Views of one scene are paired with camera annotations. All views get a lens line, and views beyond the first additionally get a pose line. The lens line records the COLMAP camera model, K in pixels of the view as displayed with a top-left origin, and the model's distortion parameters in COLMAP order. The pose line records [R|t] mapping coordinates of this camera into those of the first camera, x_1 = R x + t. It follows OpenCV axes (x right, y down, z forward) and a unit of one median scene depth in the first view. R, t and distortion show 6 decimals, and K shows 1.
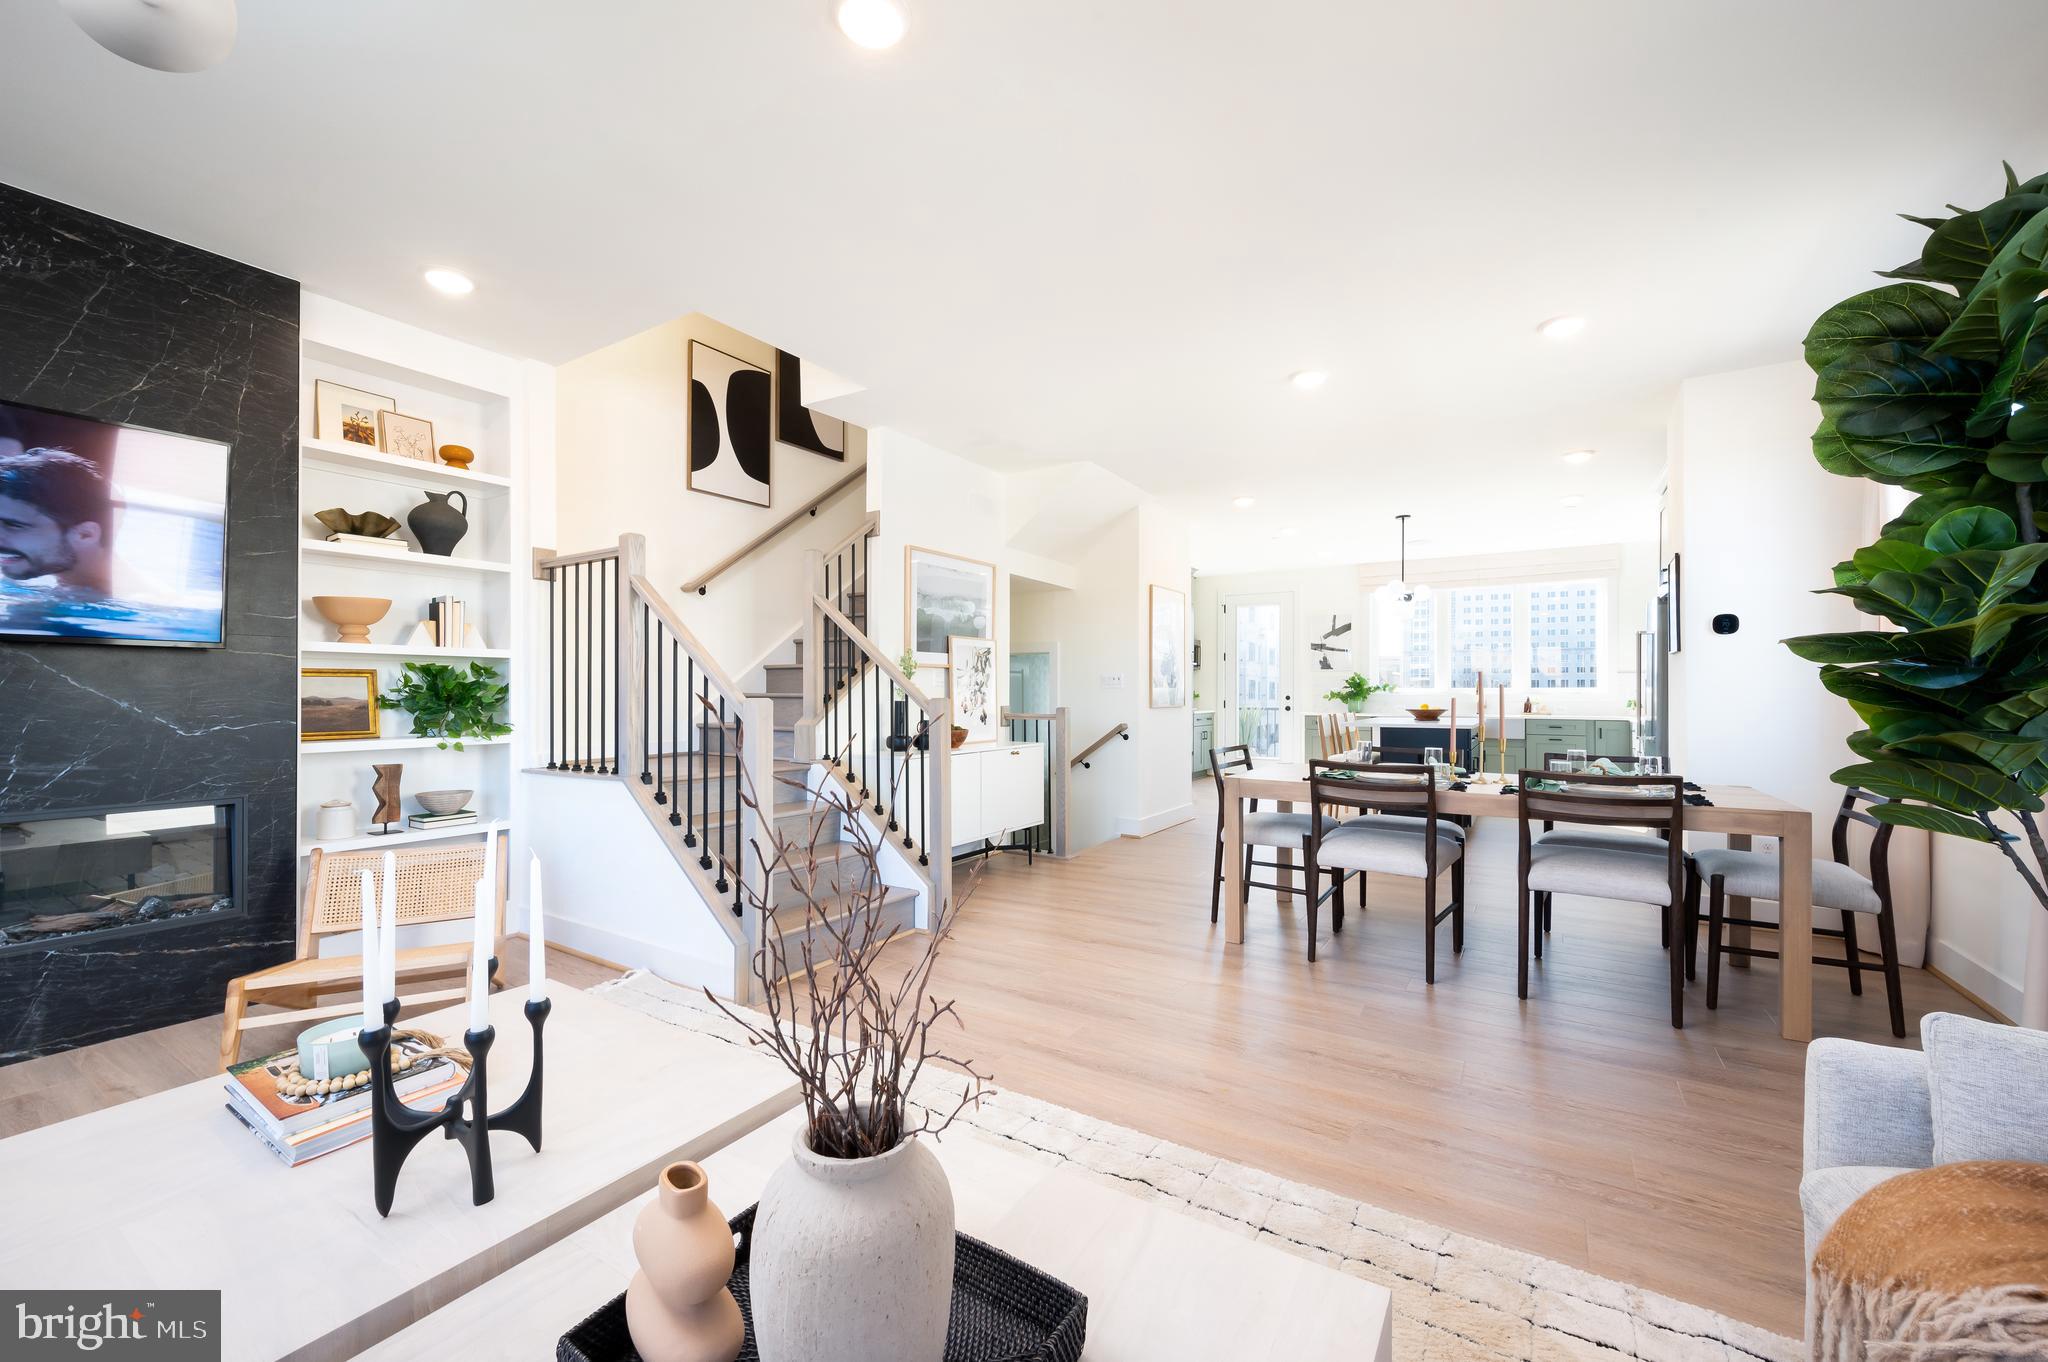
lens RADIAL K [[830.5, 0, 1032.6], [0, 830.5, 692.6], [0, 0, 1]] dist [0.003904, 0.000386]
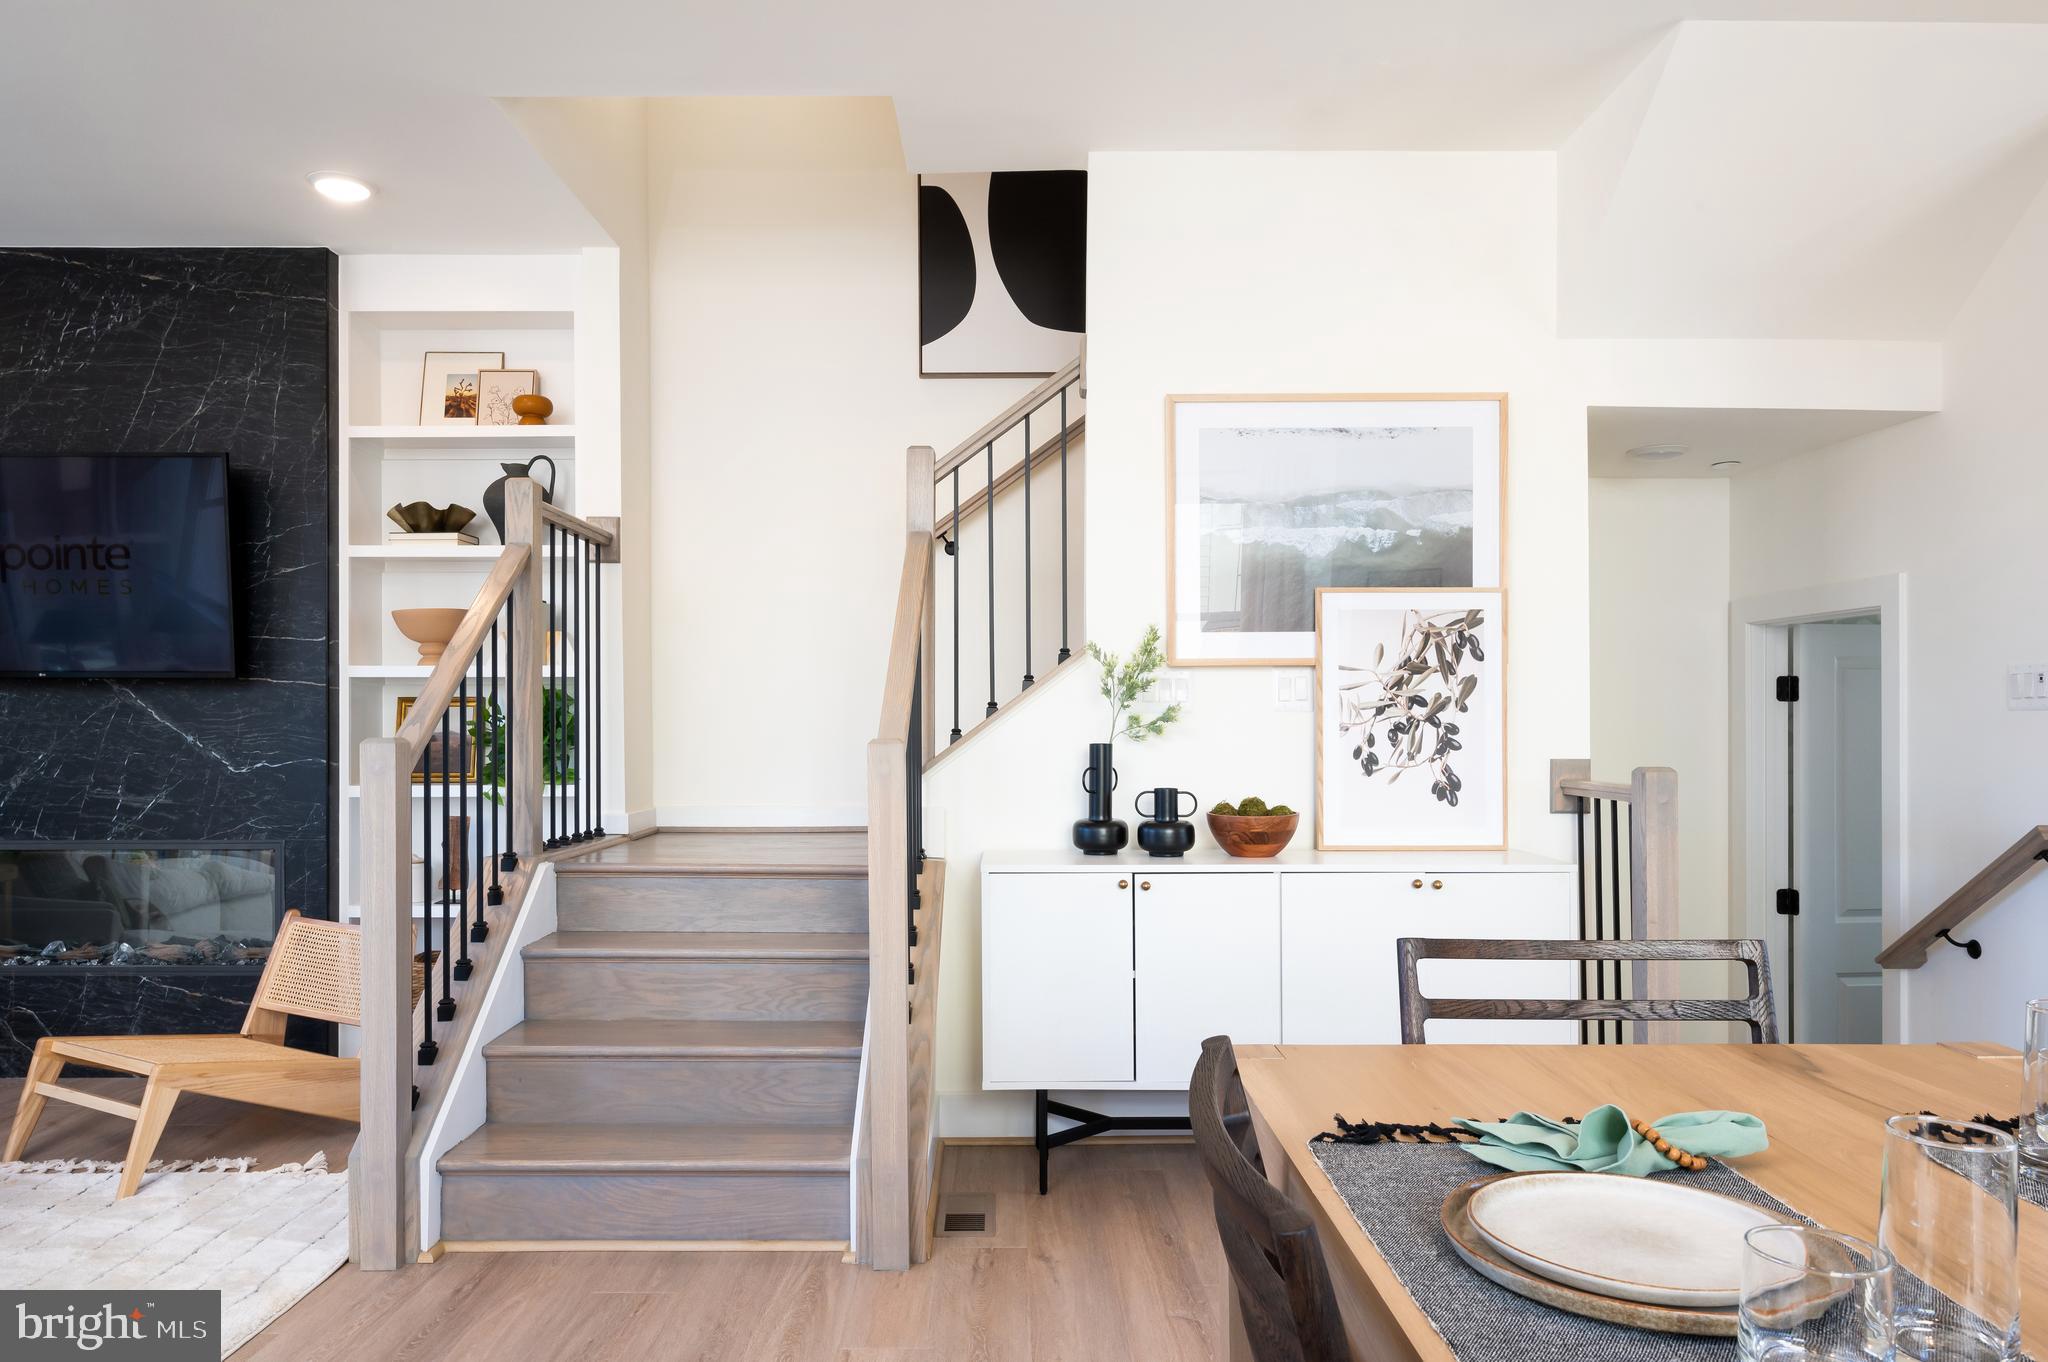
lens RADIAL K [[1356.8, 0, 1000.4], [0, 1356.8, 724.0], [0, 0, 1]] dist [0.001414, 0.001853]
pose [[0.522526, 0.001205, -0.852622, 0.688837], [0.002657, 0.999992, 0.003041, -0.004777], [0.852619, -0.003854, 0.522519, 0.878027]]
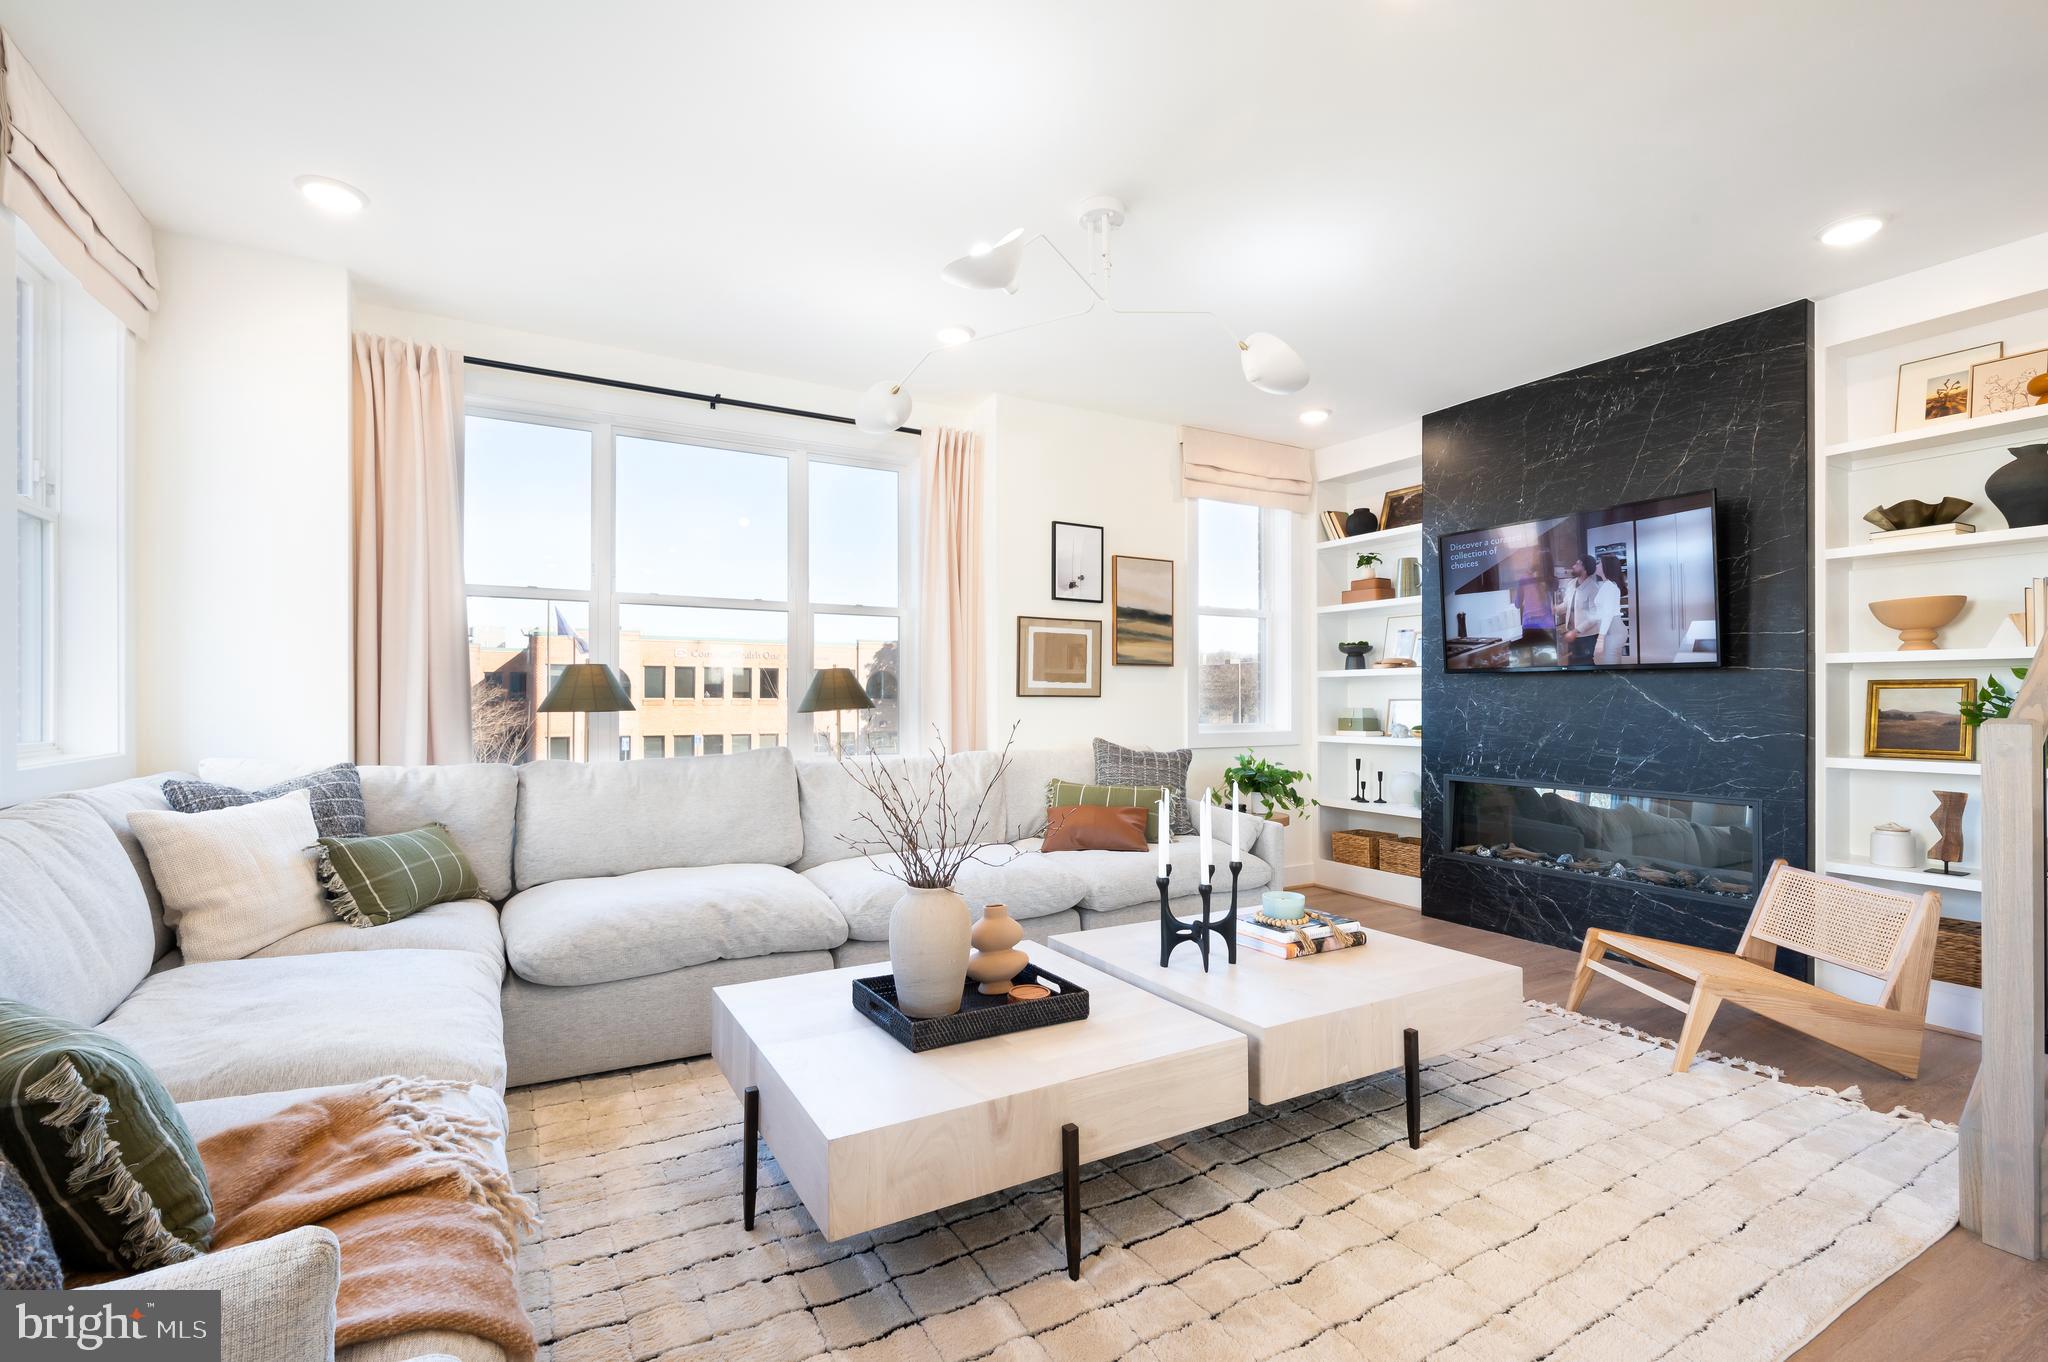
lens RADIAL K [[907.5, 0, 1023.5], [0, 907.5, 696.3], [0, 0, 1]] dist [-0.002950, 0.000444]
pose [[-0.475985, -0.003908, -0.879445, 0.542875], [0.000658, 0.999988, -0.004799, -0.006833], [0.879453, -0.002863, -0.475976, 0.703152]]
